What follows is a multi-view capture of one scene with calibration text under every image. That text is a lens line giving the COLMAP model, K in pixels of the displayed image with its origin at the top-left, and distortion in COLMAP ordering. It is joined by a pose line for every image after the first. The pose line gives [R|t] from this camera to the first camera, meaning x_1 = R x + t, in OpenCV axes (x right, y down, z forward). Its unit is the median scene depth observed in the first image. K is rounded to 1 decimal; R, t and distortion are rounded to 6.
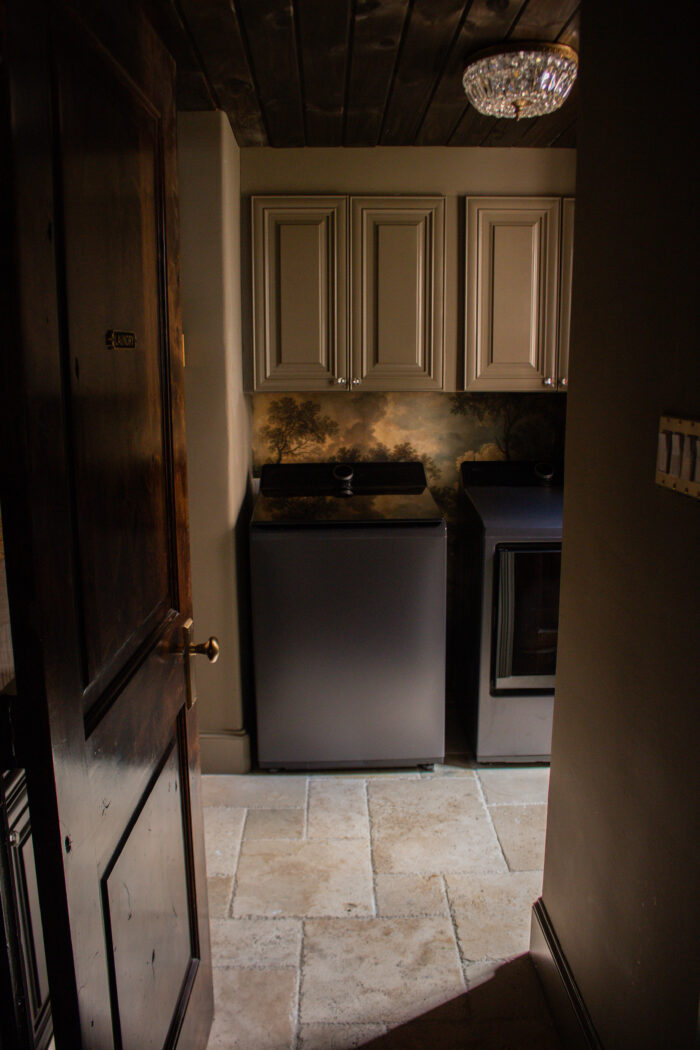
lens RADIAL K [[876.1, 0, 342.3], [0, 876.1, 528.6], [0, 0, 1]] dist [-0.157060, 0.120244]
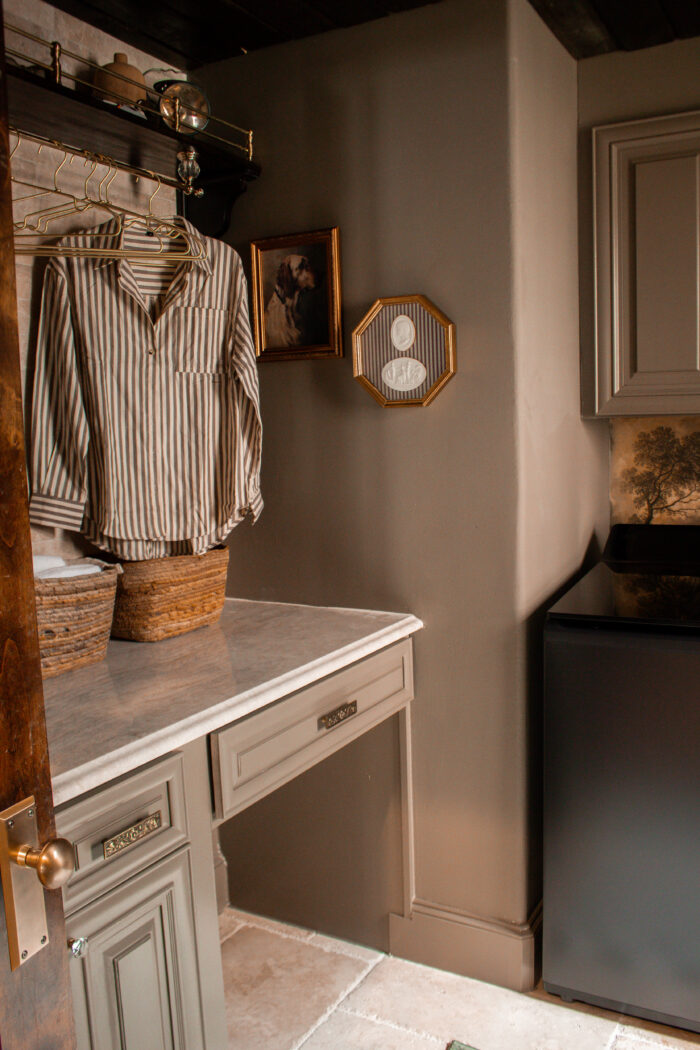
lens RADIAL K [[911.0, 0, 337.8], [0, 911.0, 529.8], [0, 0, 1]] dist [-0.155367, 0.130439]
pose [[0.854830, 0.039122, -0.517432, 0.082584], [-0.071587, 0.996510, -0.042923, -0.022713], [0.513947, 0.073734, 0.854647, 0.281031]]
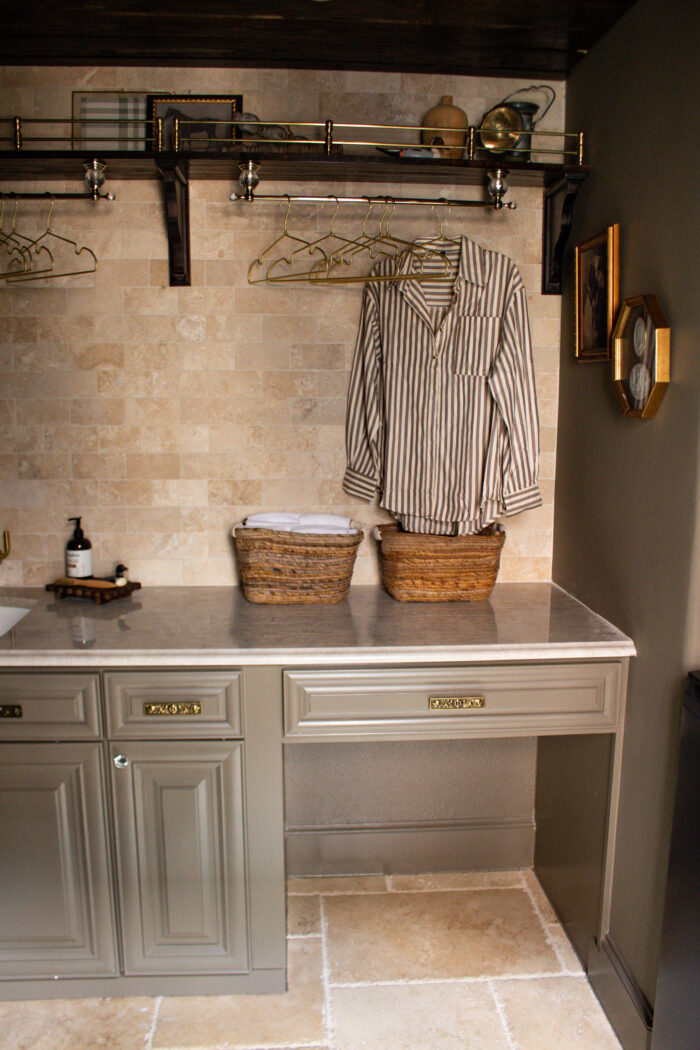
lens RADIAL K [[876.1, 0, 342.3], [0, 876.1, 528.6], [0, 0, 1]] dist [-0.157060, 0.120244]
pose [[0.045057, 0.157694, -0.986460, 0.310414], [-0.192302, 0.970363, 0.146337, -0.102531], [0.980301, 0.183105, 0.074047, 0.584409]]
